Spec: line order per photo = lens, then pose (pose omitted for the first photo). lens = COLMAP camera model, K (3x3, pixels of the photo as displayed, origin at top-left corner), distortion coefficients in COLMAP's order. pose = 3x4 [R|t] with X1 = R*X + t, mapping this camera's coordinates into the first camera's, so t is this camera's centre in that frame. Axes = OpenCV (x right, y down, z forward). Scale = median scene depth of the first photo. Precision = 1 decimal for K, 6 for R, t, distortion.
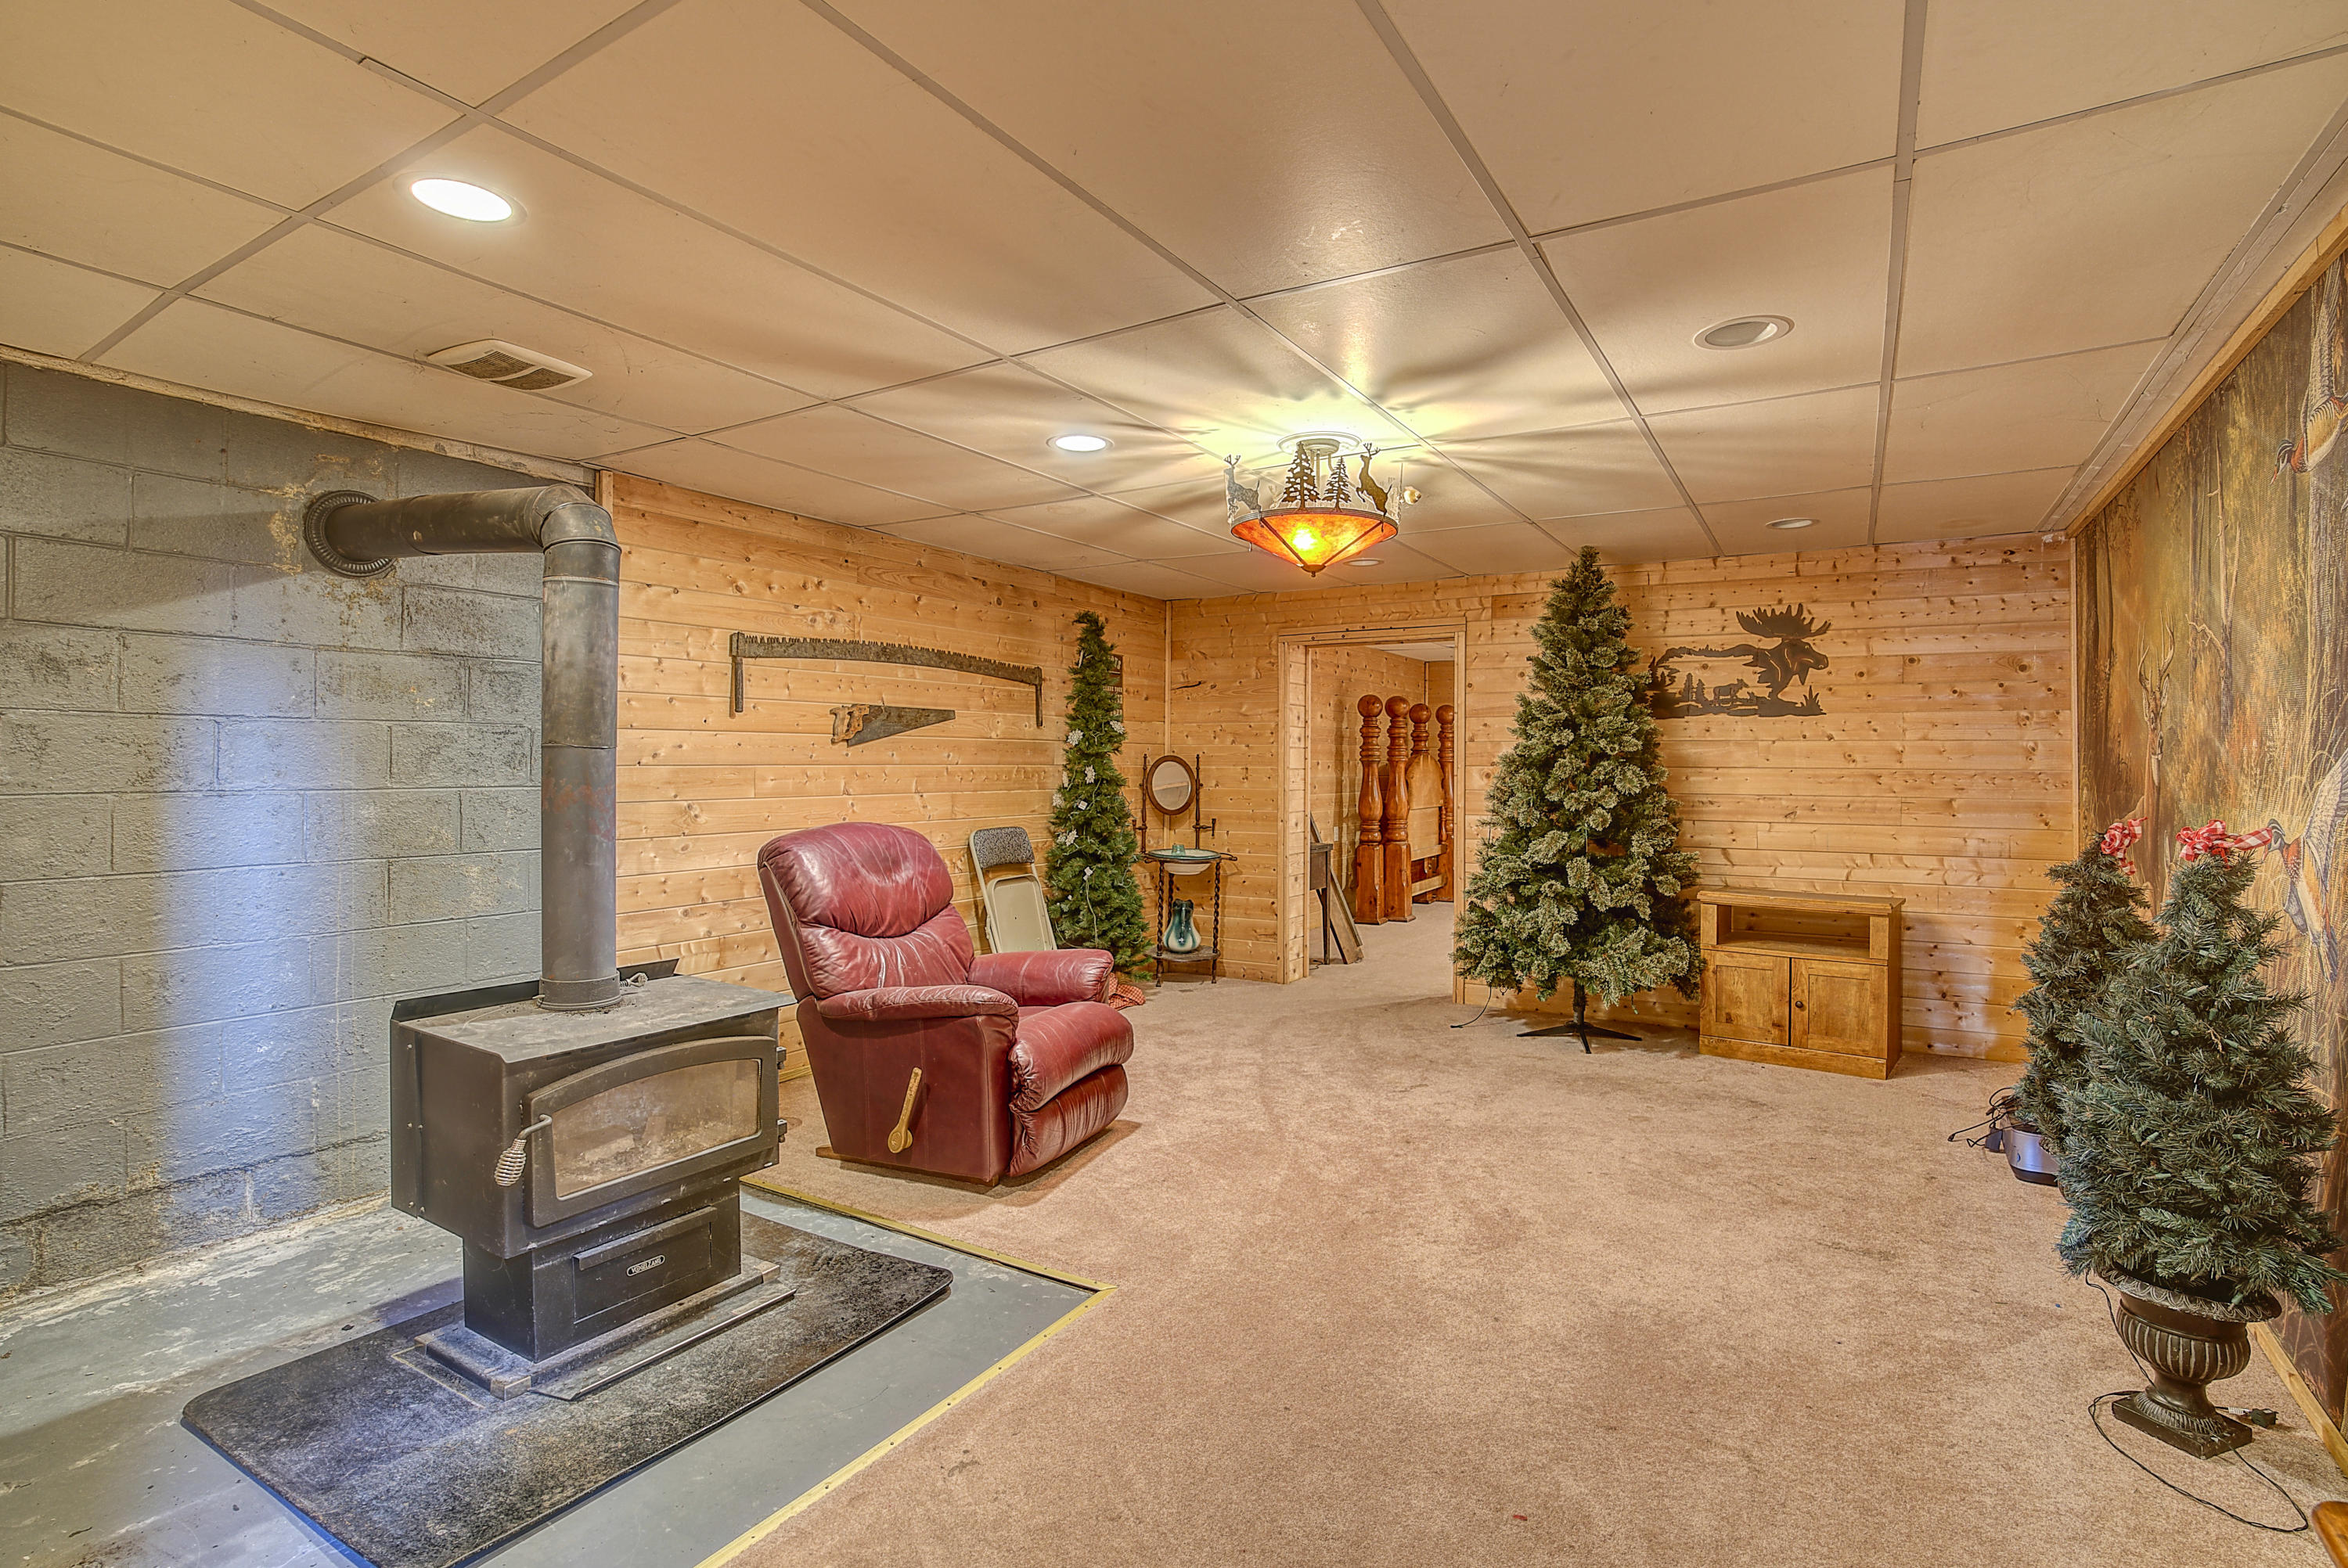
lens RADIAL K [[1099.8, 0, 1170.0], [0, 1099.8, 768.3], [0, 0, 1]] dist [-0.071618, 0.027408]
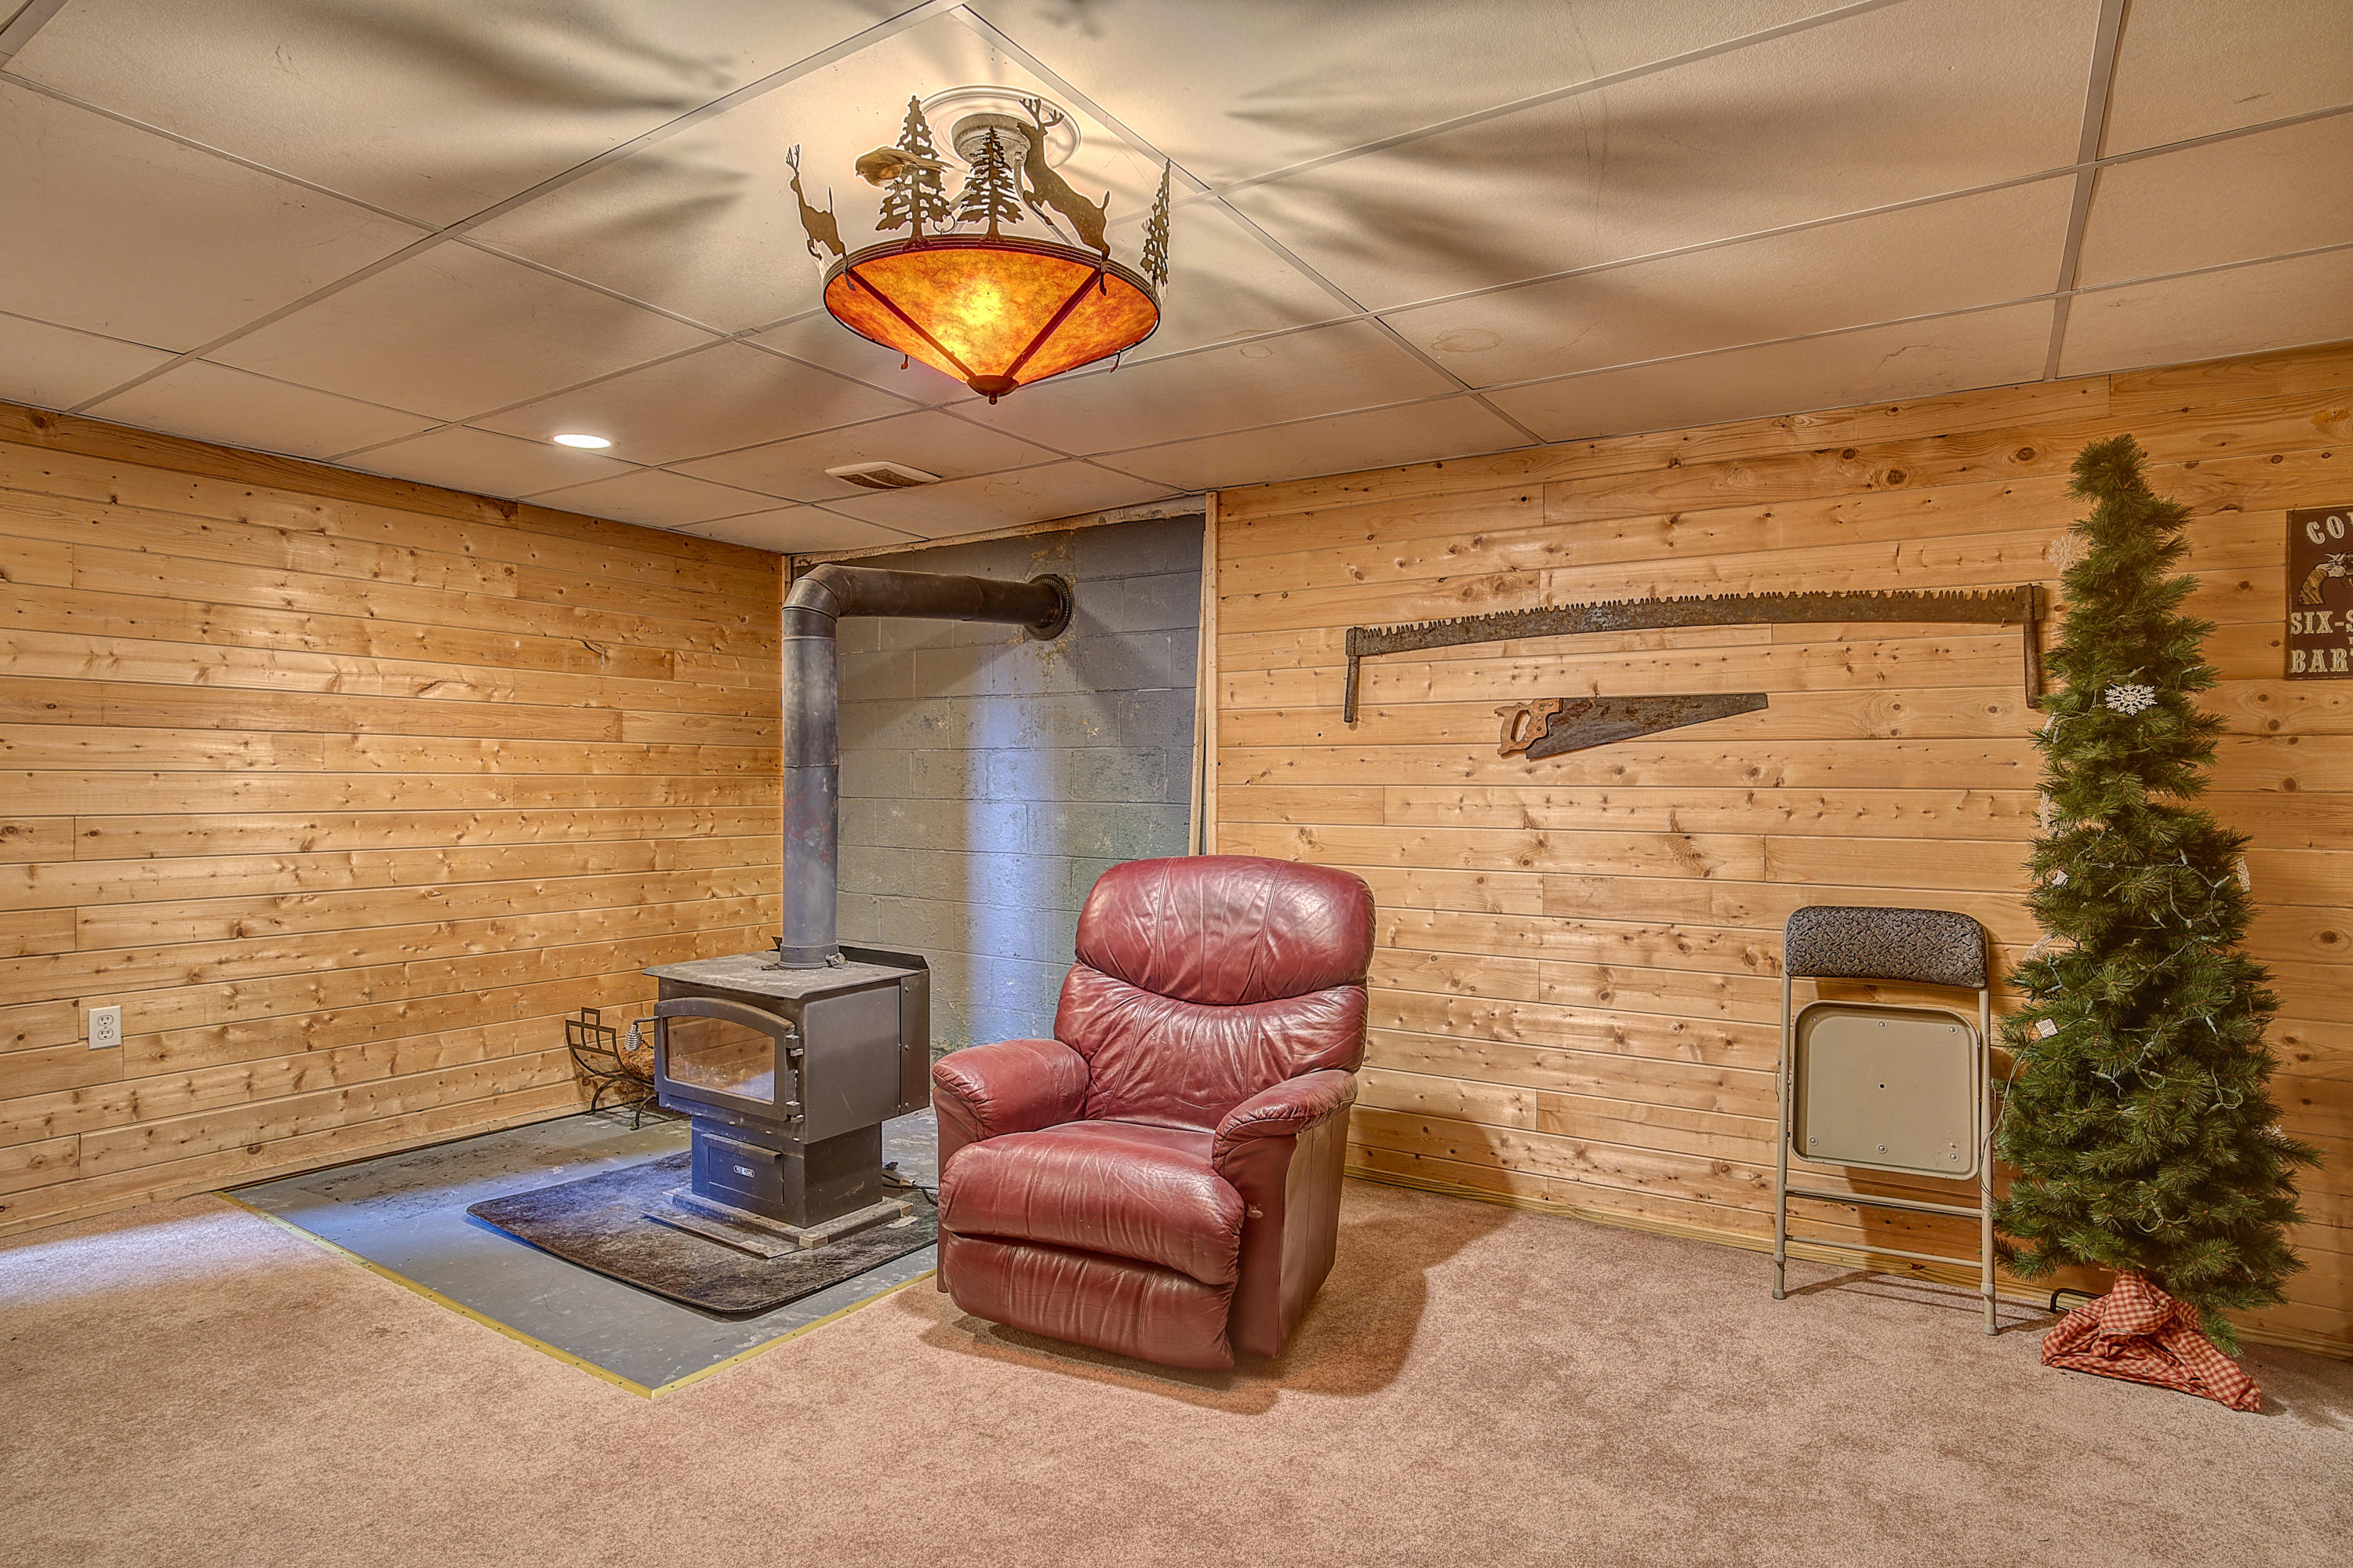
lens RADIAL K [[1210.6, 0, 1176.5], [0, 1210.6, 784.0], [0, 0, 1]] dist [-0.029601, 0.000226]
pose [[0.002847, 0.000332, -0.999996, 0.728416], [-0.011154, 0.999938, 0.000300, -0.003437], [0.999934, 0.011153, 0.002850, 1.157191]]
